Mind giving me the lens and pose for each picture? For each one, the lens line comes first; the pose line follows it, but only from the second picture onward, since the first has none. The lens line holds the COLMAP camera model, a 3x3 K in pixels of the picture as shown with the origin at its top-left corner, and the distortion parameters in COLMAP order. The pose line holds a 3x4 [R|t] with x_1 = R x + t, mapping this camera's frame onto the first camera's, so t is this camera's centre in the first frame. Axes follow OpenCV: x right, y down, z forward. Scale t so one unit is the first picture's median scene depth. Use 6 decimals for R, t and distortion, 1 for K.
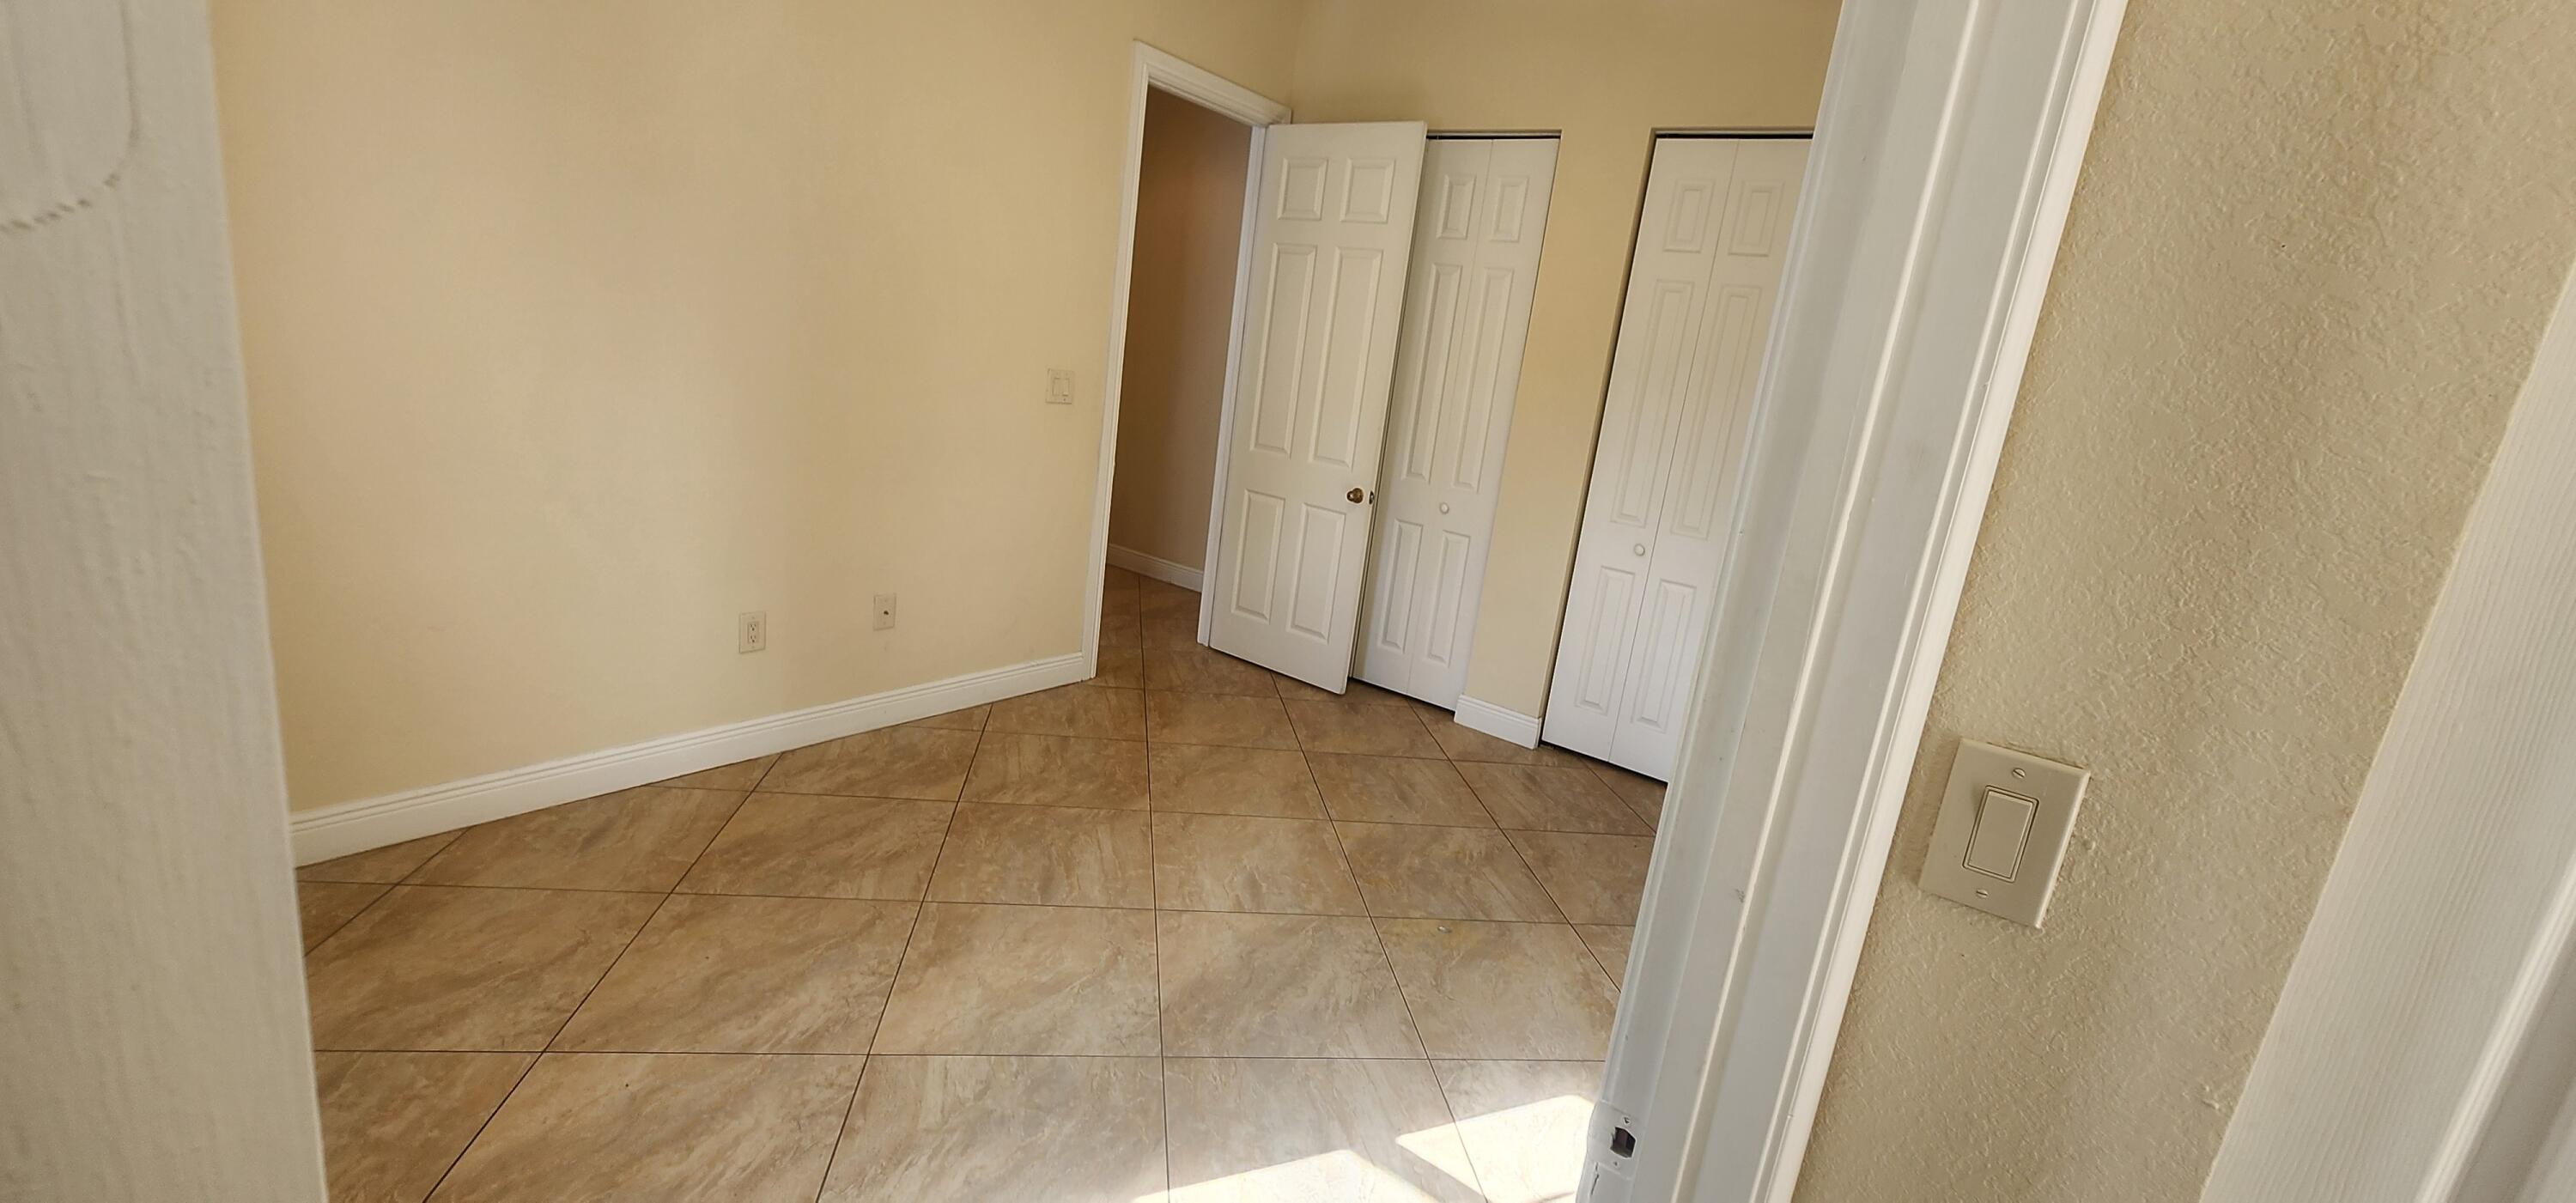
lens RADIAL K [[1050.2, 0, 1297.6], [0, 1050.2, 606.7], [0, 0, 1]] dist [-0.000320, -0.000311]
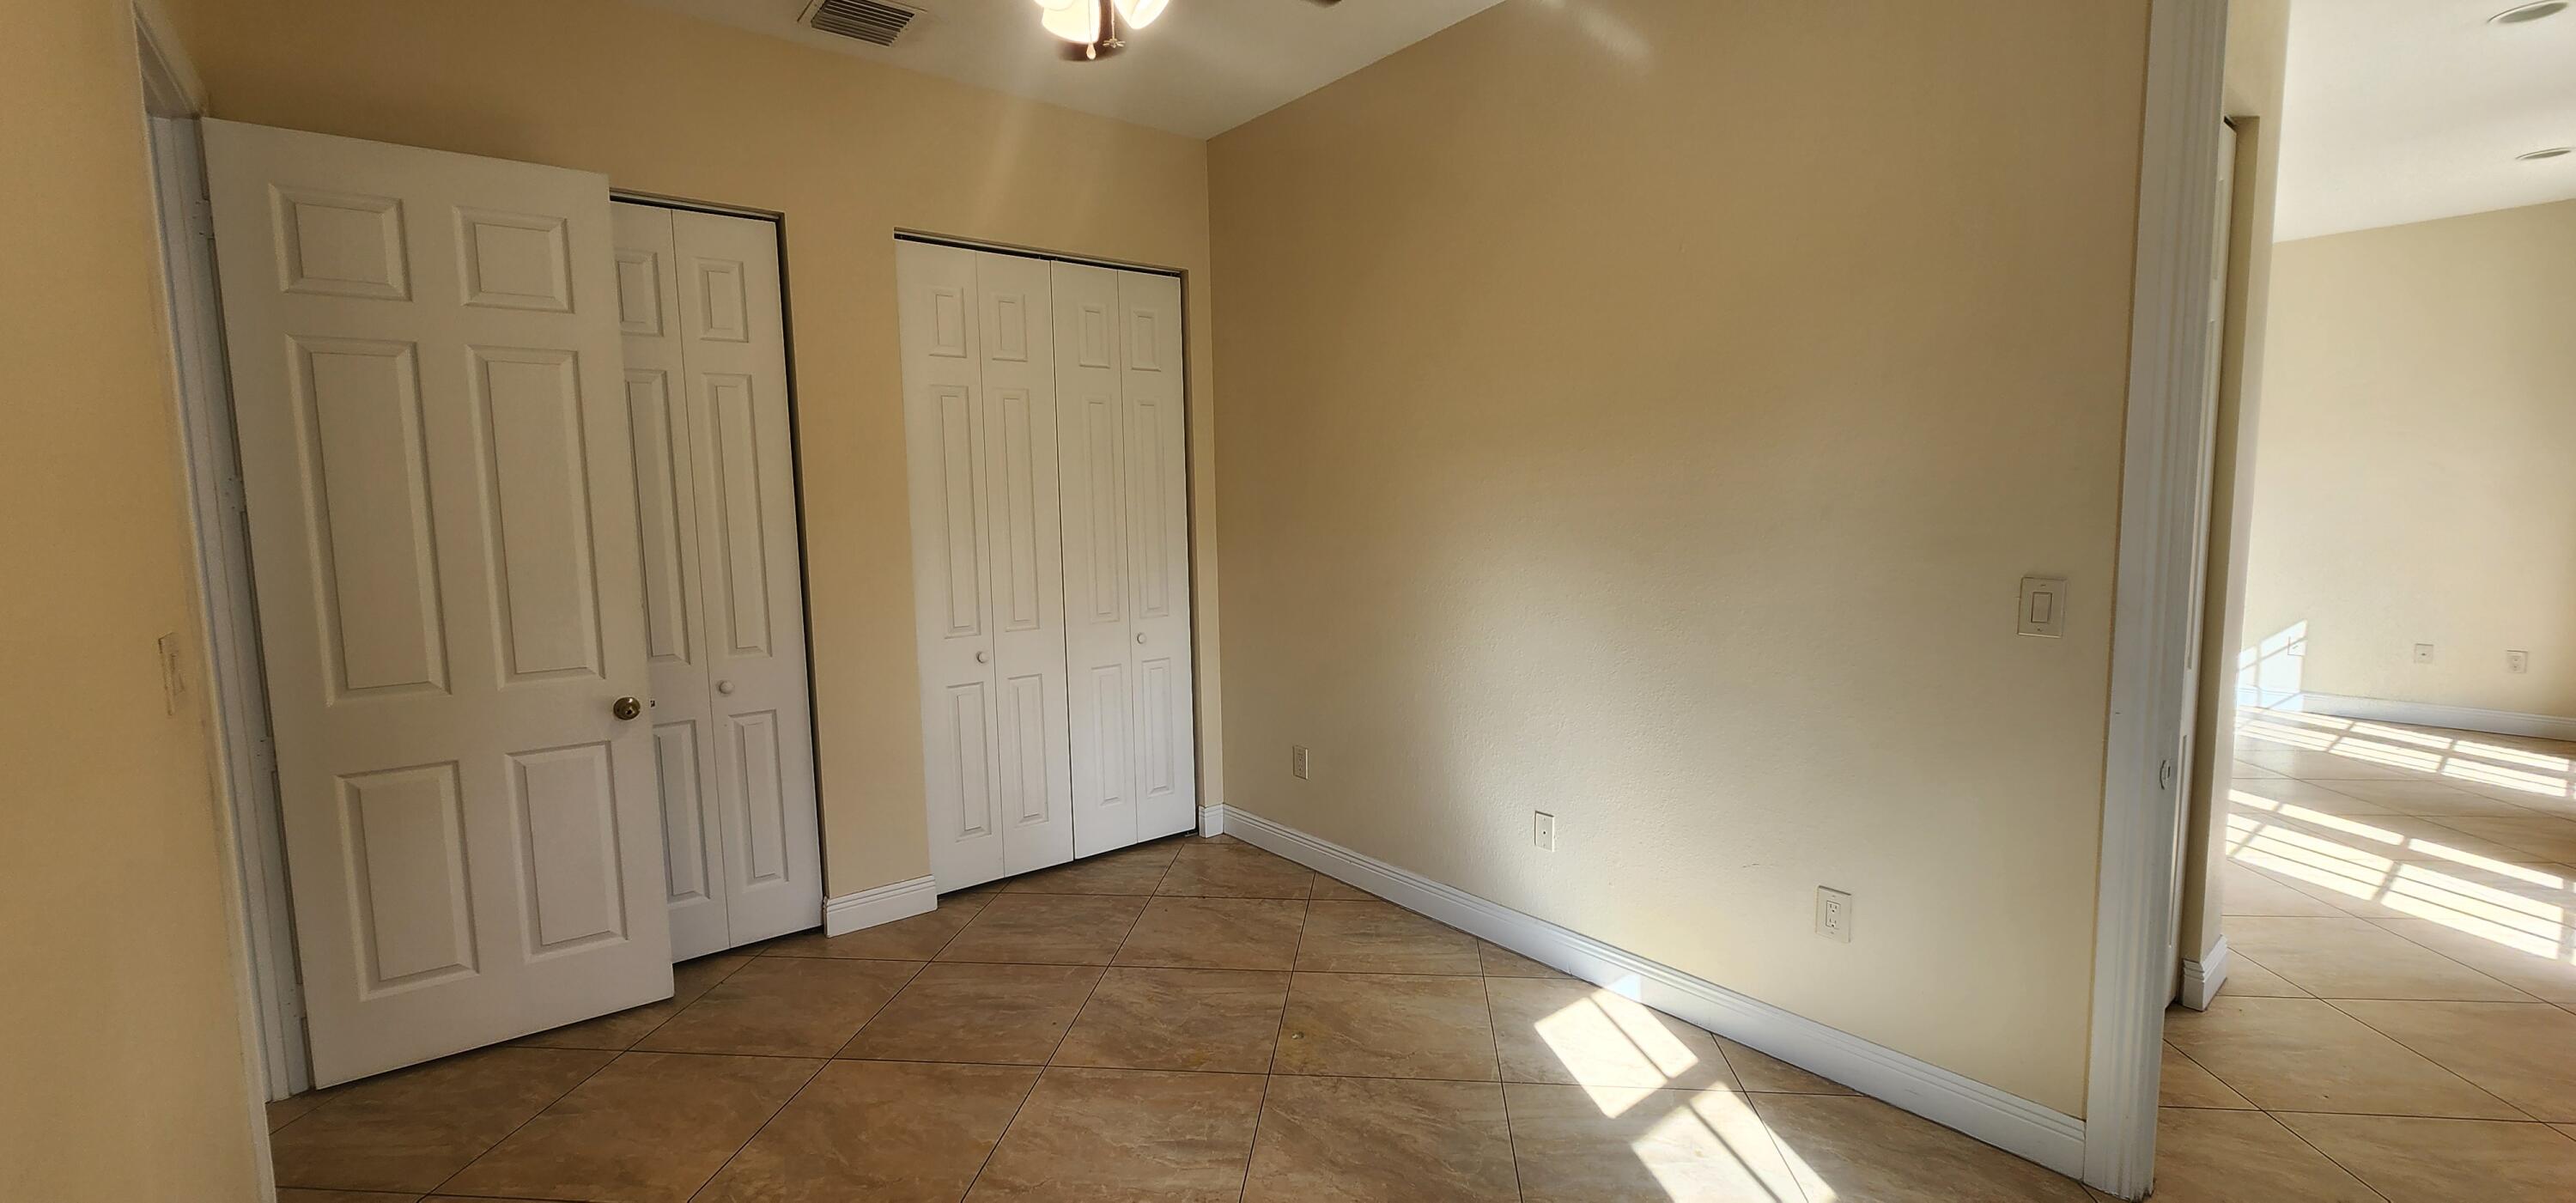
lens RADIAL K [[1050.2, 0, 1297.6], [0, 1050.2, 606.7], [0, 0, 1]] dist [-0.000320, -0.000311]
pose [[0.241606, -0.230943, 0.942492, -0.496005], [0.278432, 0.946925, 0.160654, -0.169346], [-0.929571, 0.223605, 0.293084, 0.423363]]
